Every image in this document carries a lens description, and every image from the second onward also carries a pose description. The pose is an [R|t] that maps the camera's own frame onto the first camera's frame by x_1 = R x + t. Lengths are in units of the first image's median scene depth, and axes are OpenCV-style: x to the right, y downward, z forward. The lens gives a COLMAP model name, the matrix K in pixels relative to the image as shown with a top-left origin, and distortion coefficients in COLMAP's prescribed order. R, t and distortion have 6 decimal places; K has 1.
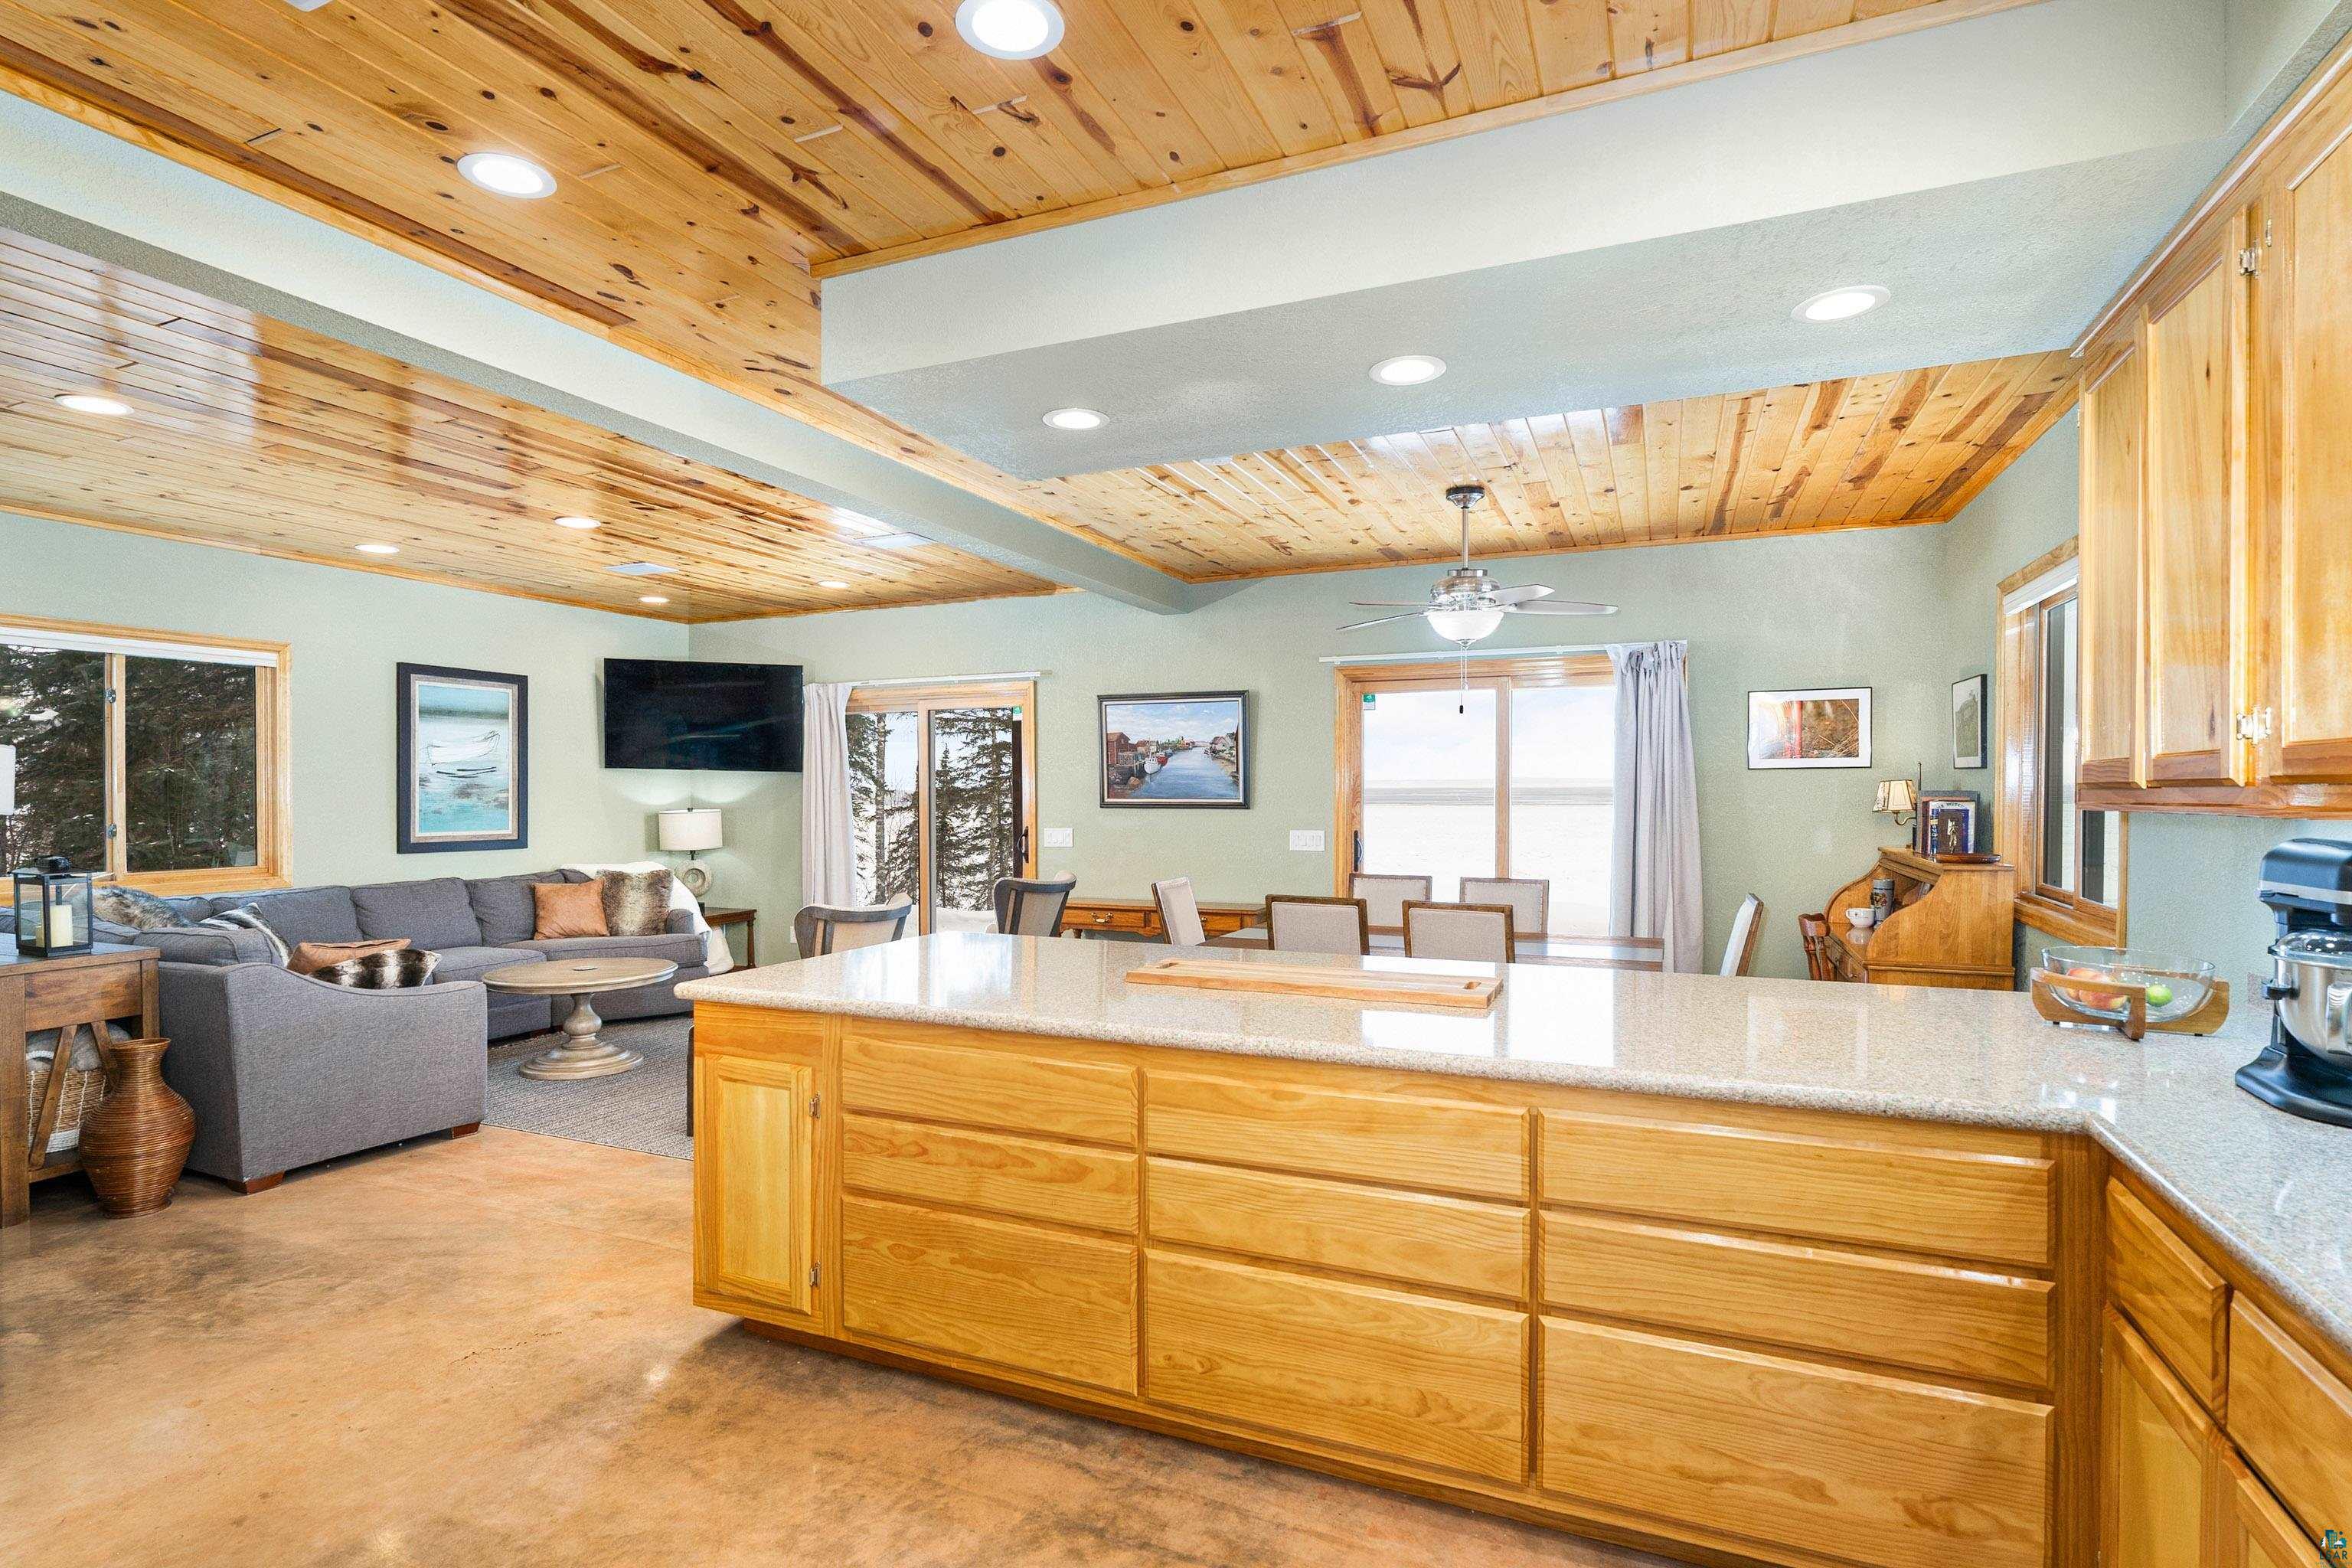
lens RADIAL K [[1172.4, 0, 1161.9], [0, 1172.4, 794.0], [0, 0, 1]] dist [-0.000582, 0.000903]
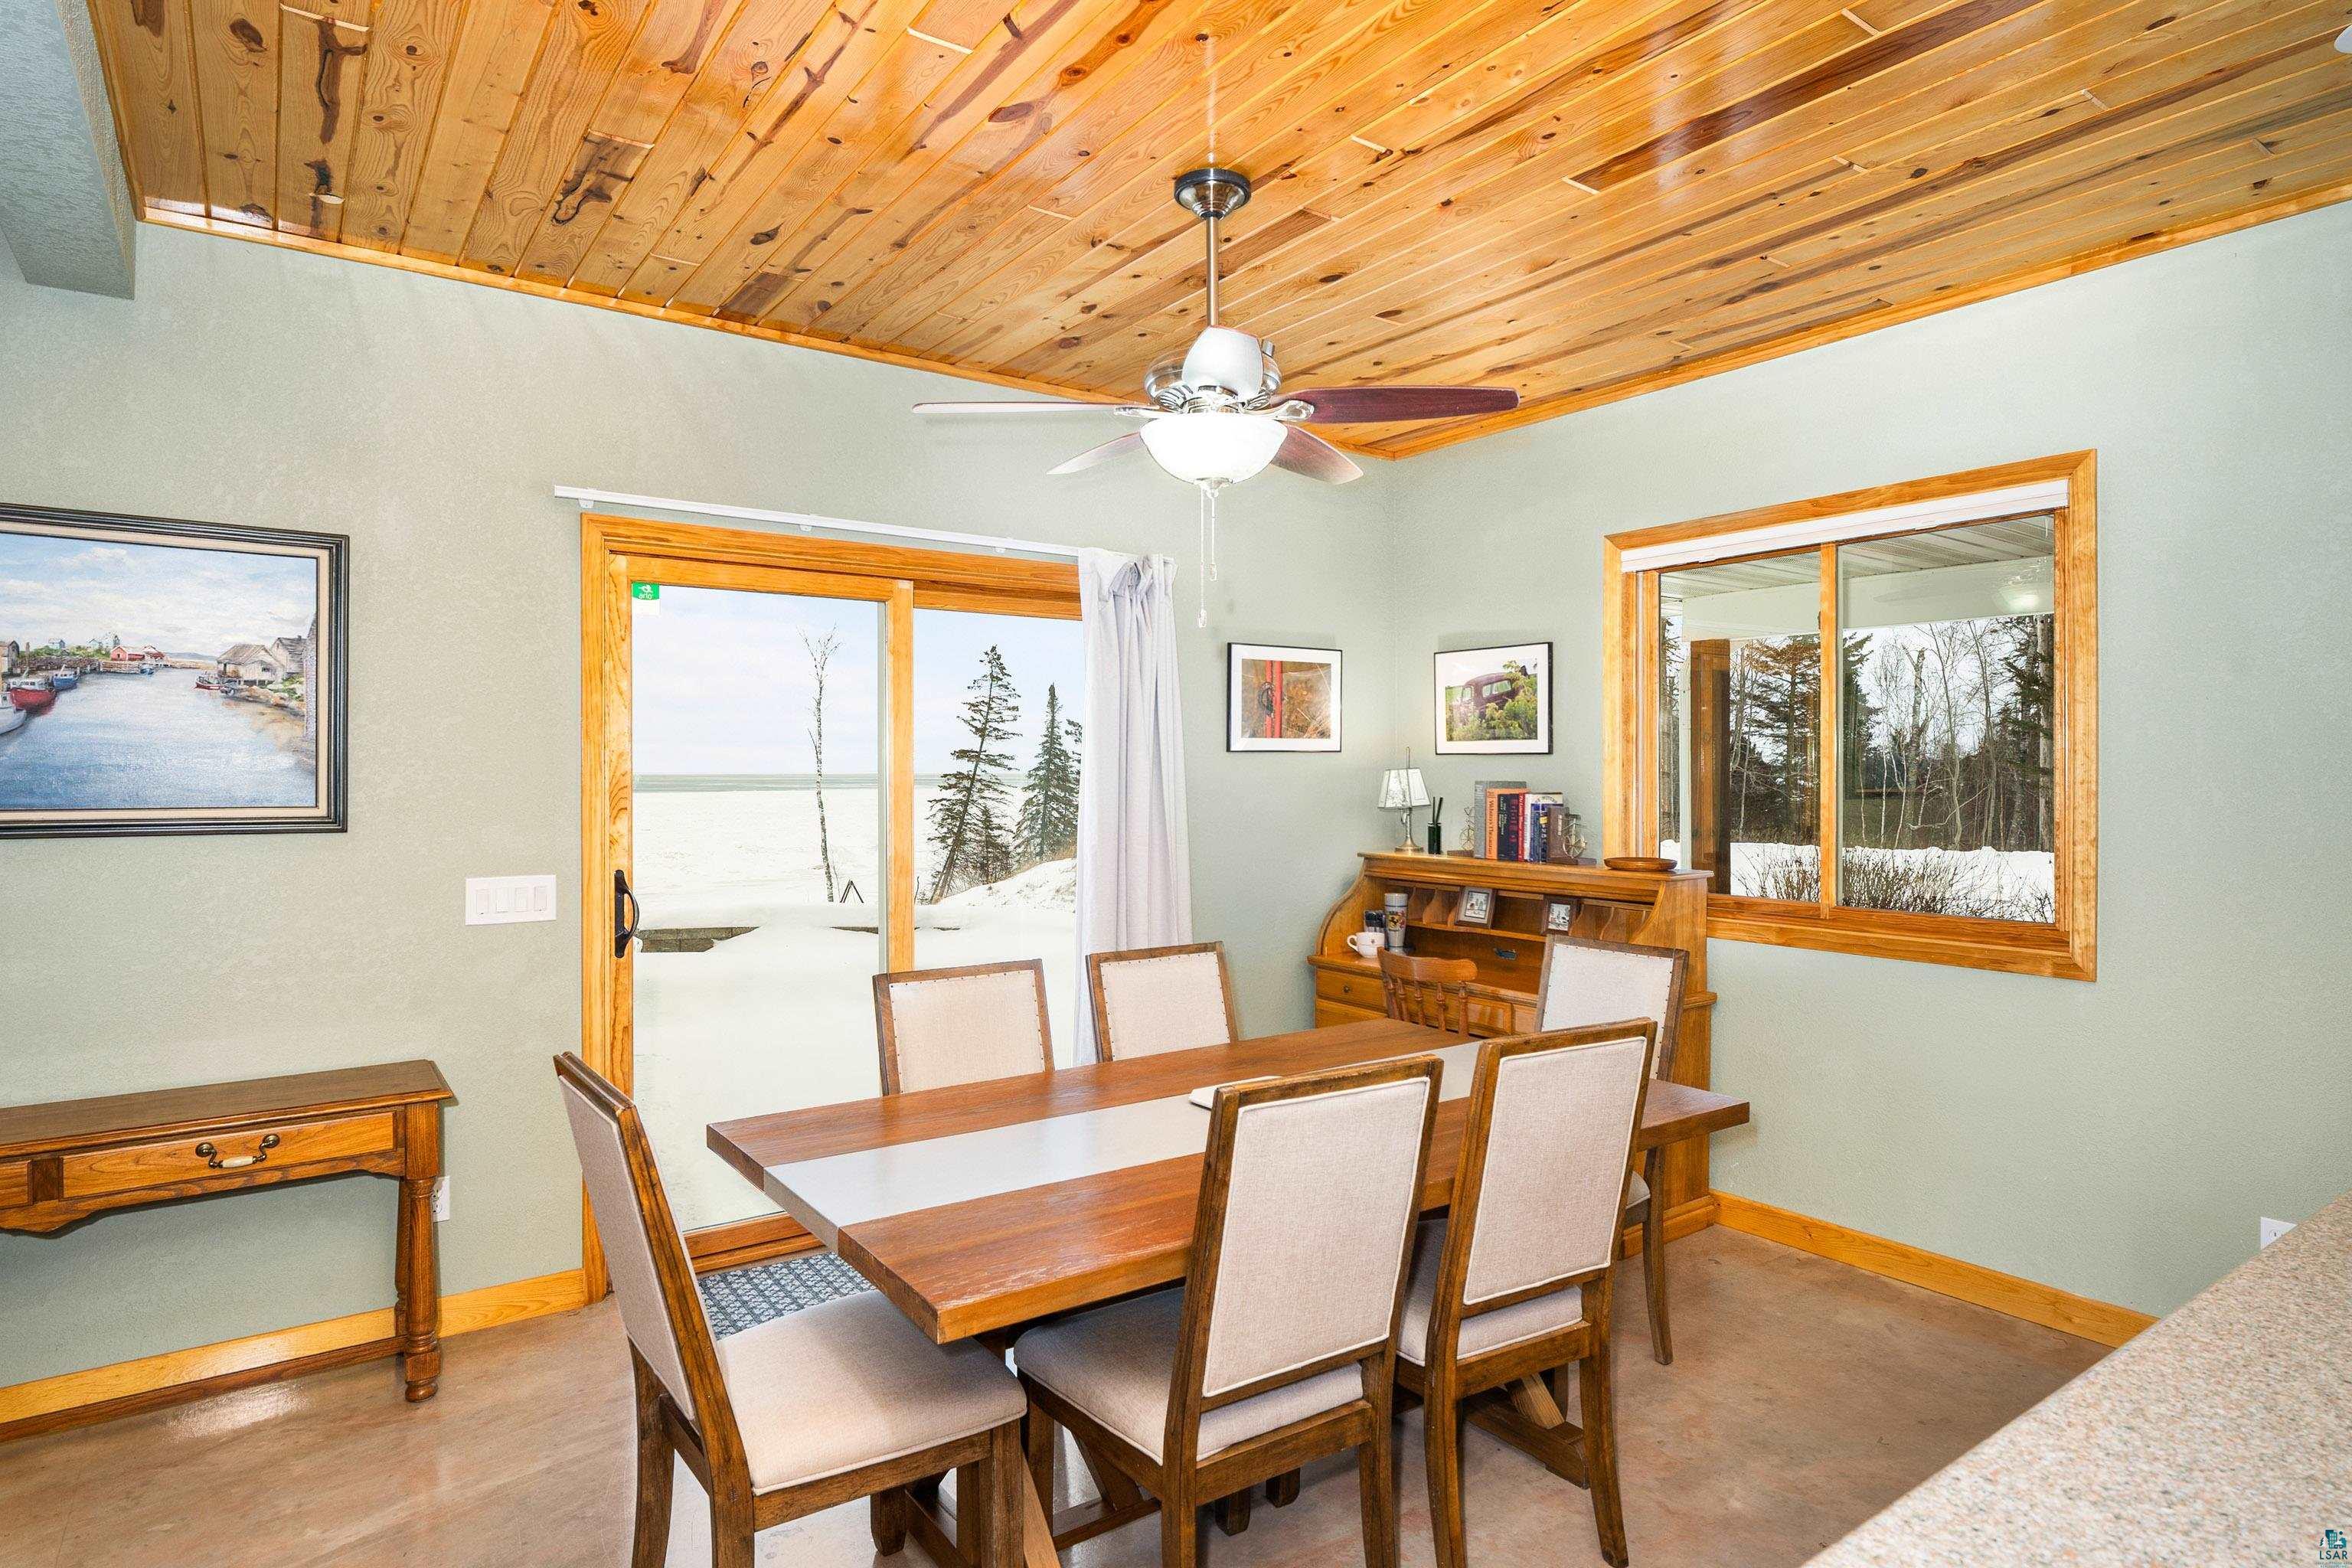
lens RADIAL K [[1273.3, 0, 1172.9], [0, 1273.3, 772.8], [0, 0, 1]] dist [-0.001844, -0.000642]
pose [[0.511741, 0.002075, 0.859137, -0.151834], [0.005394, 0.999970, -0.005628, -0.003185], [-0.859123, 0.007515, 0.511715, 0.521736]]
